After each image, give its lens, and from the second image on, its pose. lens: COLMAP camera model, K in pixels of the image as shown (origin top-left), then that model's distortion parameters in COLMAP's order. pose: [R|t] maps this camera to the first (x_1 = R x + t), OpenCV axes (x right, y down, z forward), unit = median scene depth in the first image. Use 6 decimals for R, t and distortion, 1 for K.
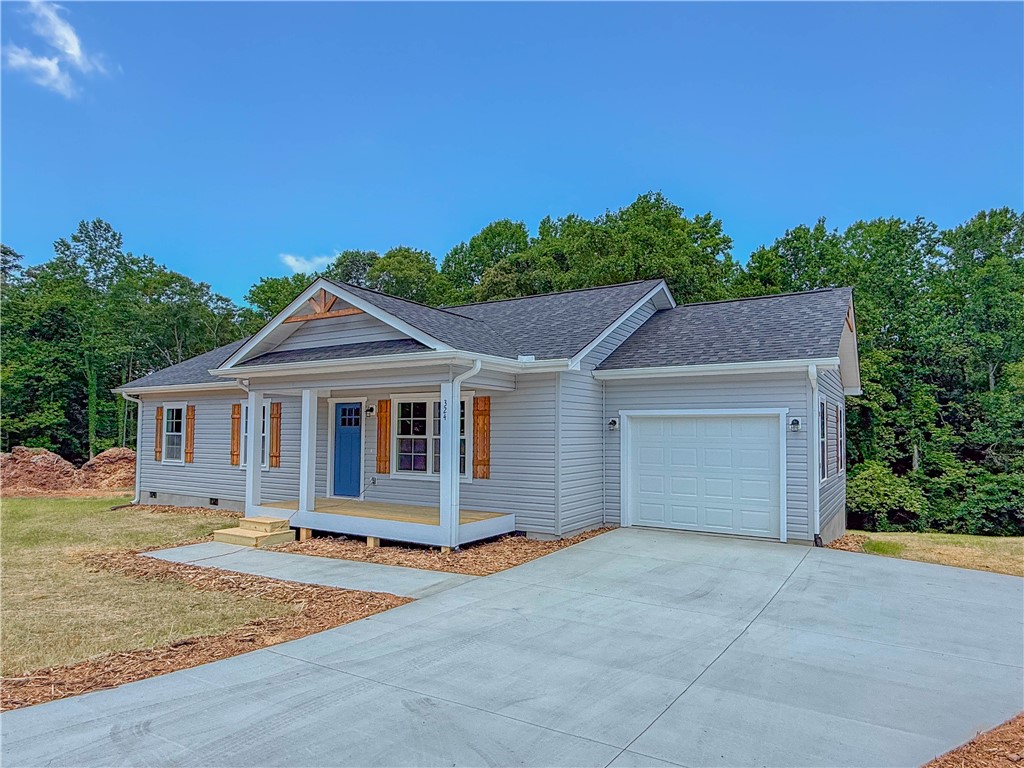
lens RADIAL K [[606.9, 0, 512.0], [0, 606.9, 384.0], [0, 0, 1]] dist [0.003499, 0.000263]
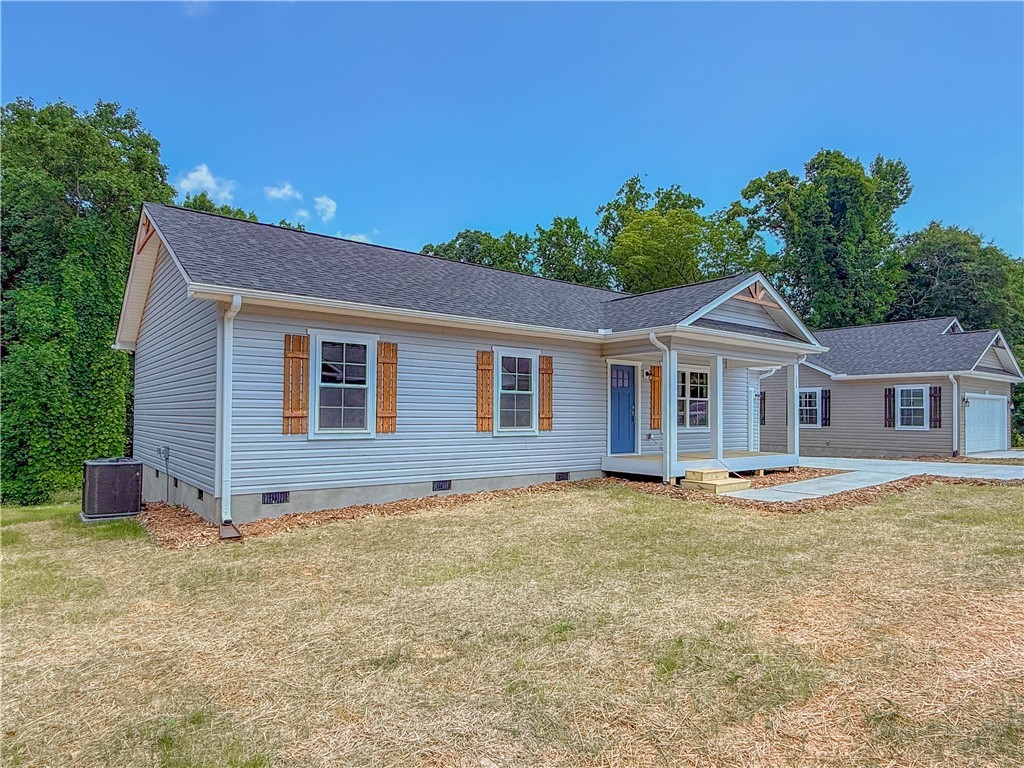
lens RADIAL K [[606.9, 0, 512.0], [0, 606.9, 384.0], [0, 0, 1]] dist [0.003499, 0.000263]
pose [[0.341650, 0.013150, 0.939735, -1.199970], [-0.116392, 0.992797, 0.028423, 0.050844], [-0.932592, -0.119089, 0.340720, 0.741600]]
